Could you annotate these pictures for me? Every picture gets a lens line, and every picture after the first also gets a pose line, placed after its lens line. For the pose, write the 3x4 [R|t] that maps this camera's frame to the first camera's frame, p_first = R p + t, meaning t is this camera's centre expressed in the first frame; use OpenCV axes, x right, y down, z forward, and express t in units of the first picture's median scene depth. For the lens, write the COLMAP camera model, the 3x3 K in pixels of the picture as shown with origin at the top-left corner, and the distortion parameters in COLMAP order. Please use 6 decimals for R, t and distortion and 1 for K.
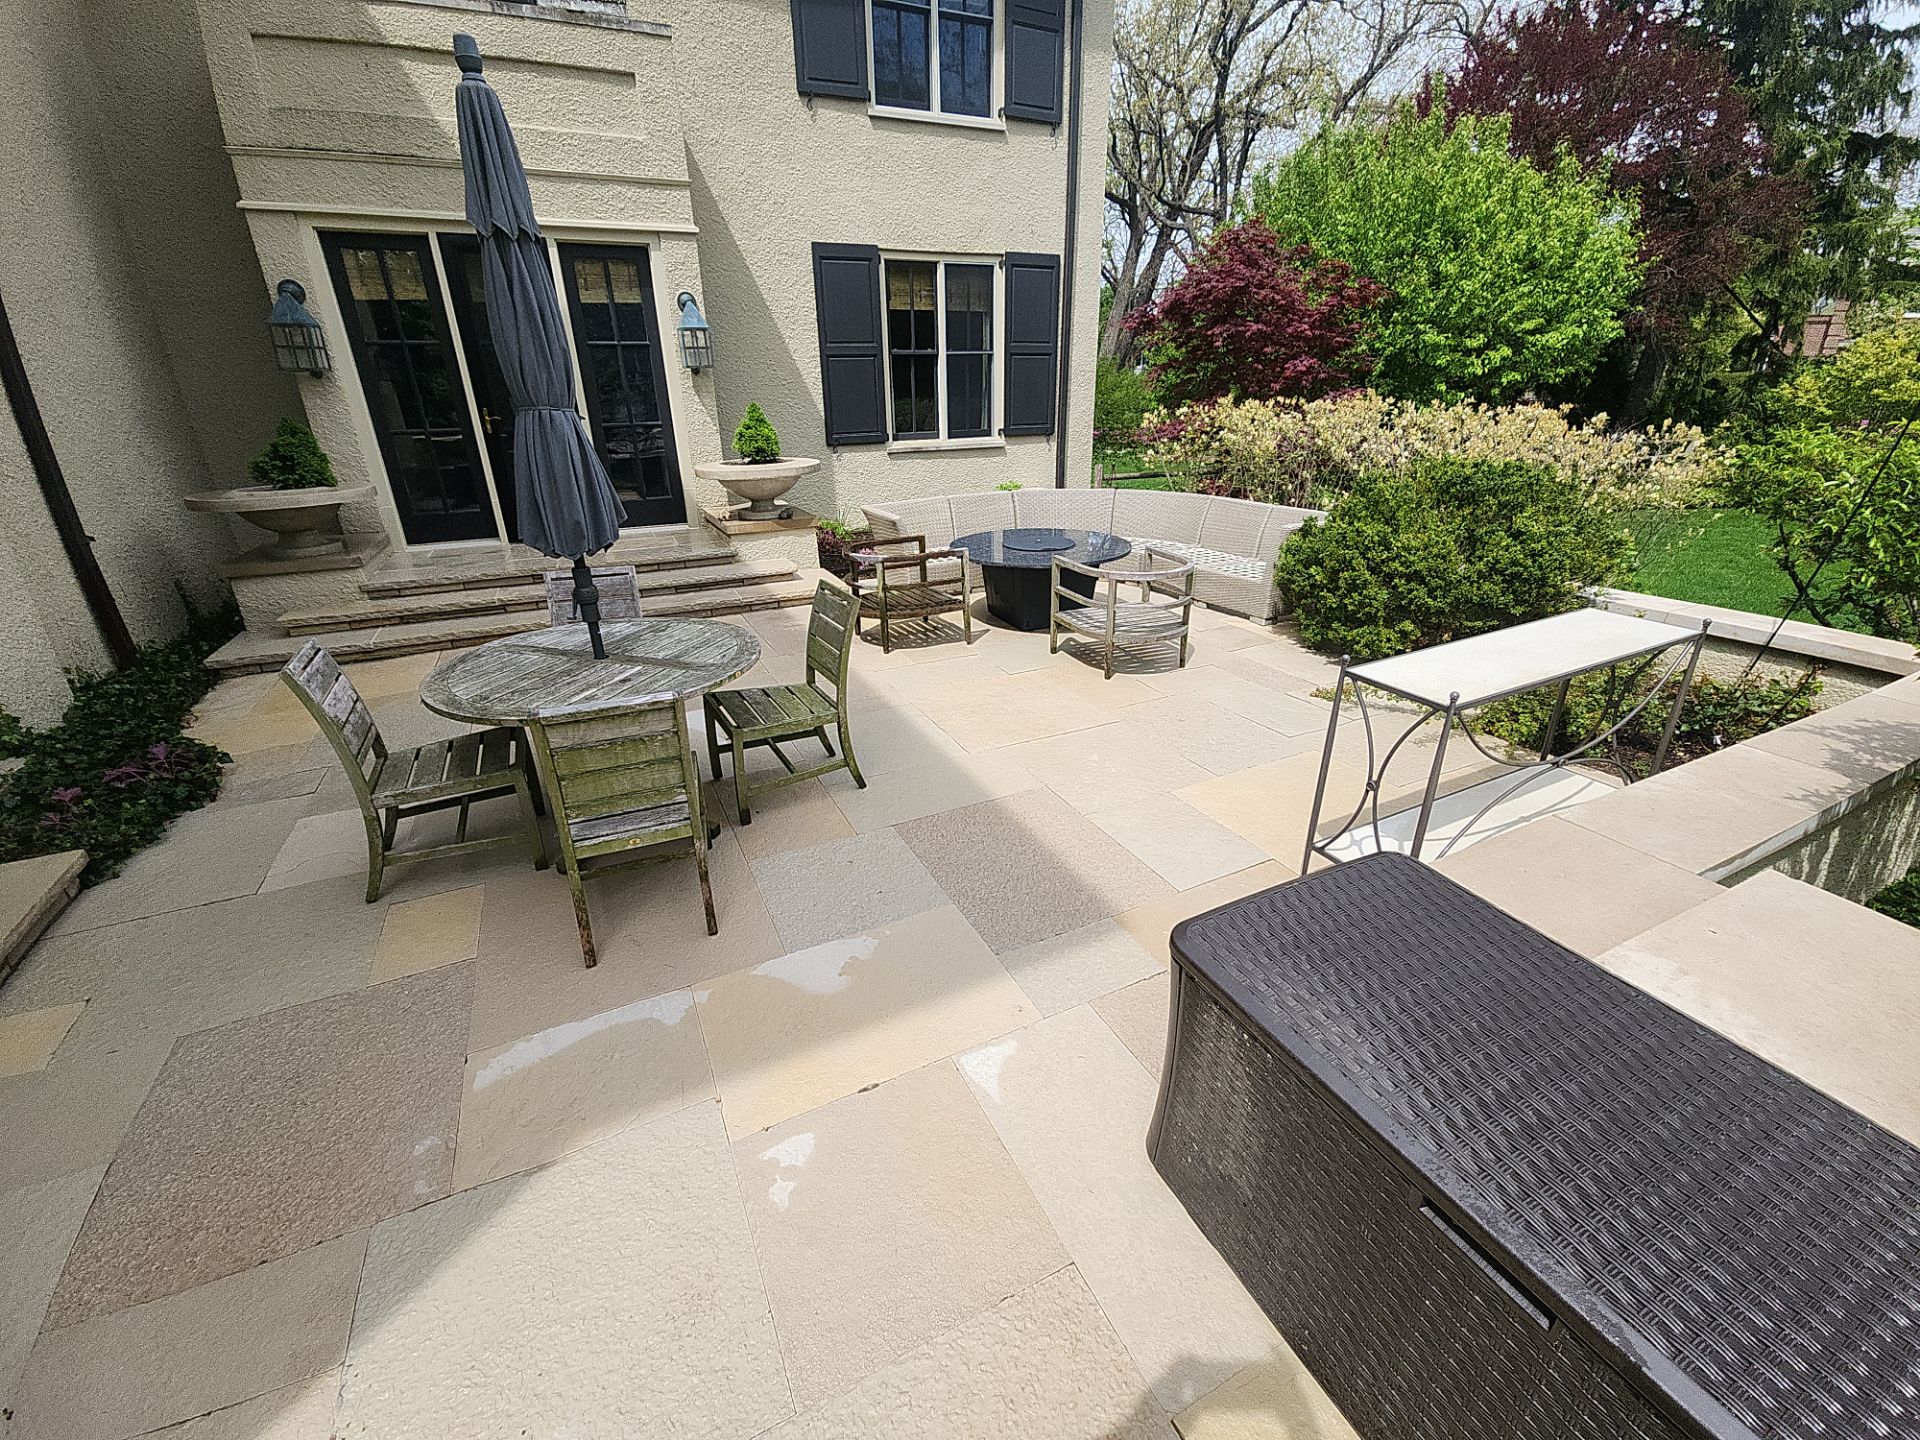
lens RADIAL K [[784.9, 0, 955.8], [0, 784.9, 714.4], [0, 0, 1]] dist [0.009559, -0.007174]
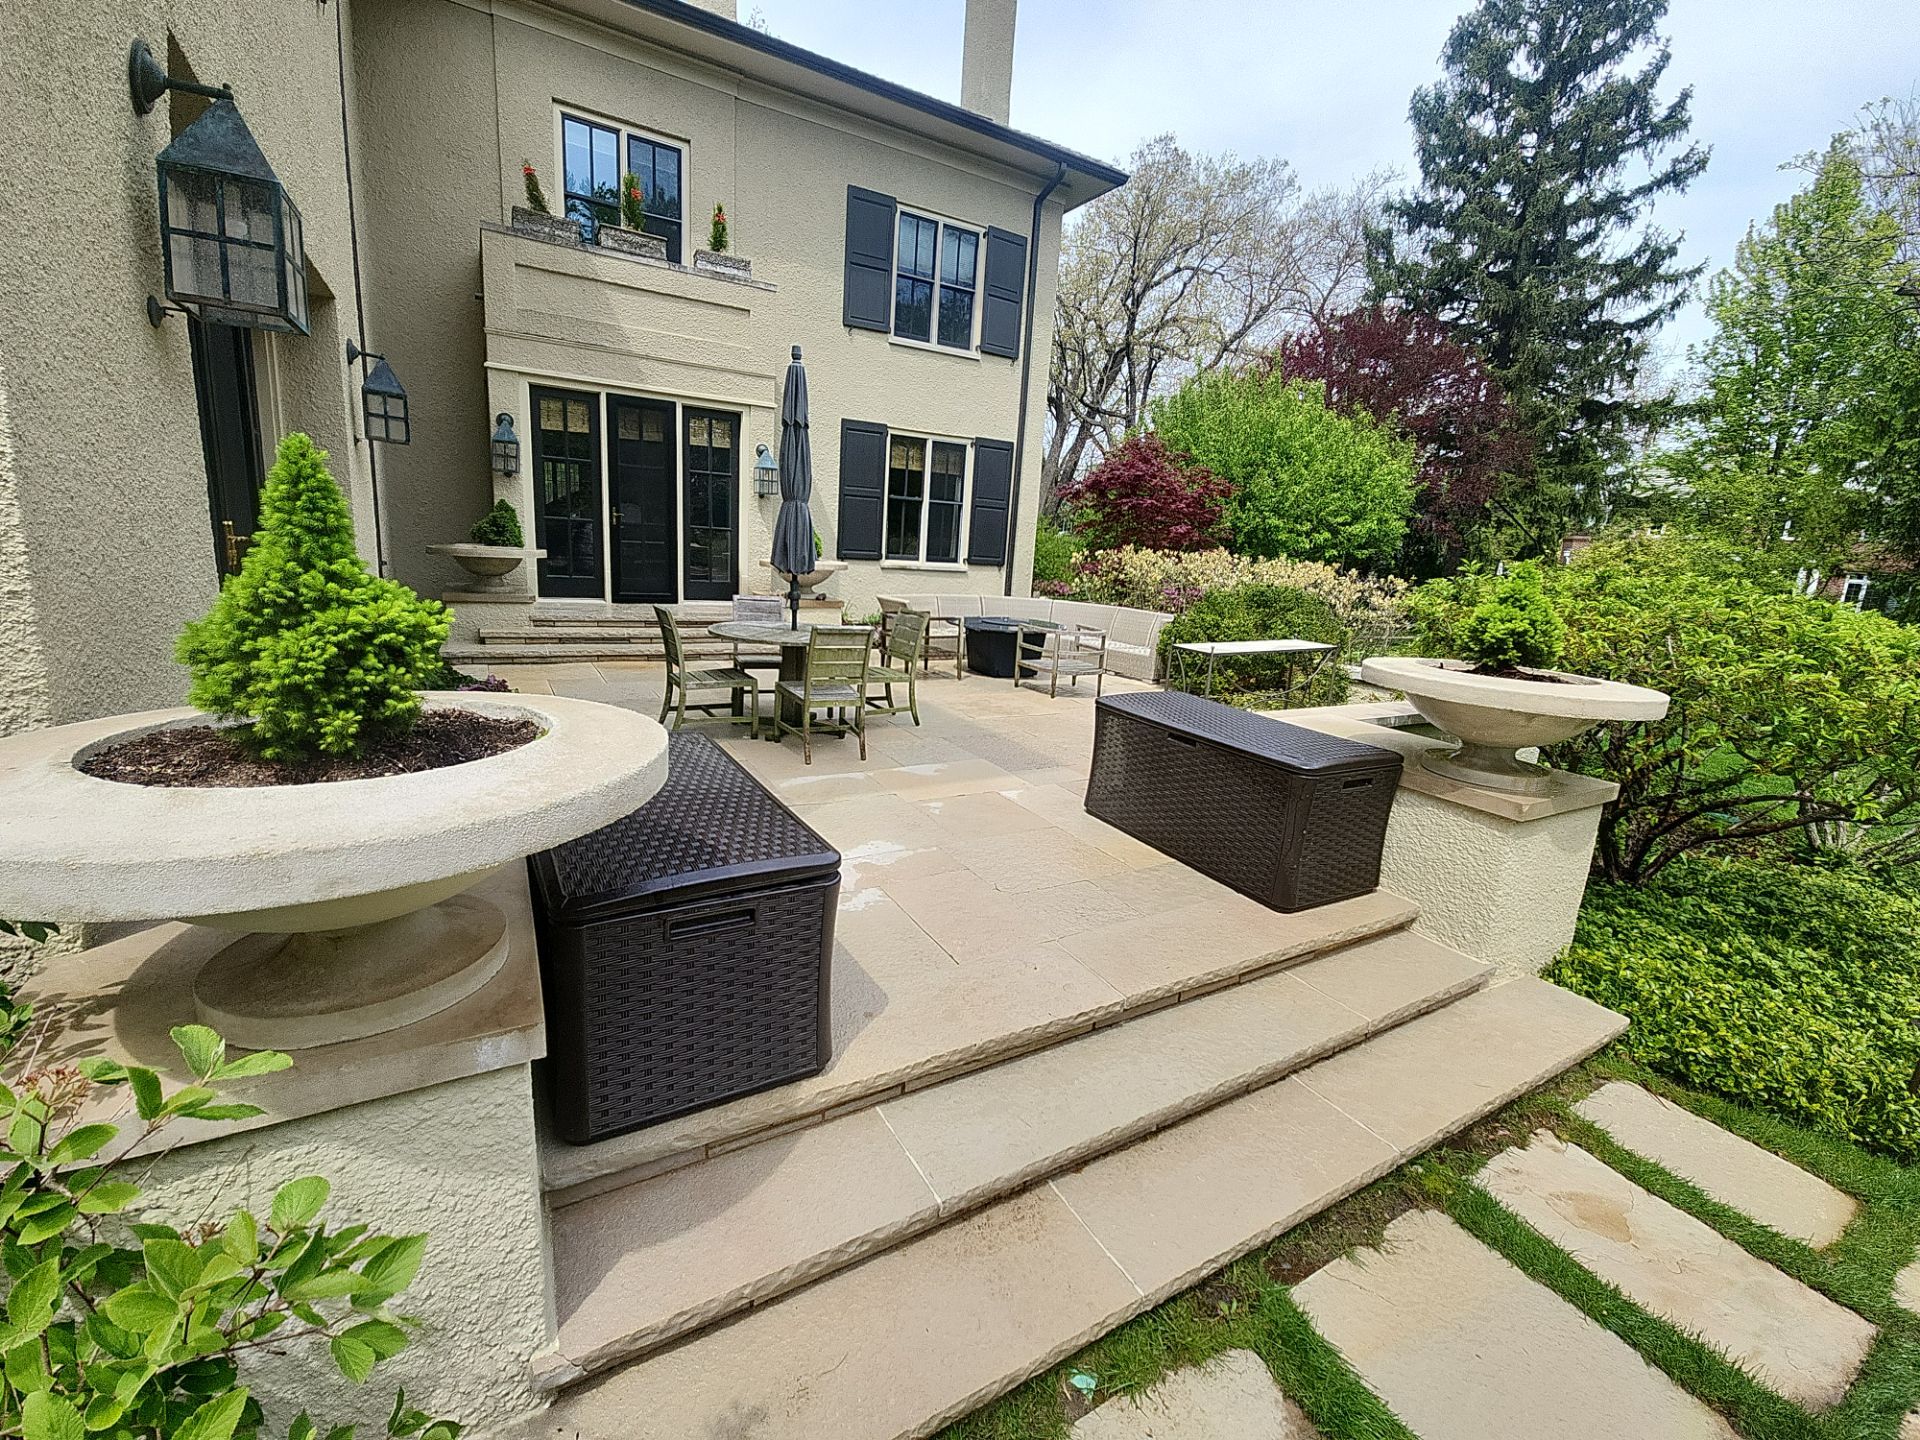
lens RADIAL K [[798.9, 0, 953.8], [0, 798.9, 705.1], [0, 0, 1]] dist [0.000945, -0.000072]
pose [[0.993269, 0.062698, 0.097395, -0.083239], [-0.043027, 0.980389, -0.192317, 0.148903], [-0.107543, 0.186832, 0.976488, -0.283766]]
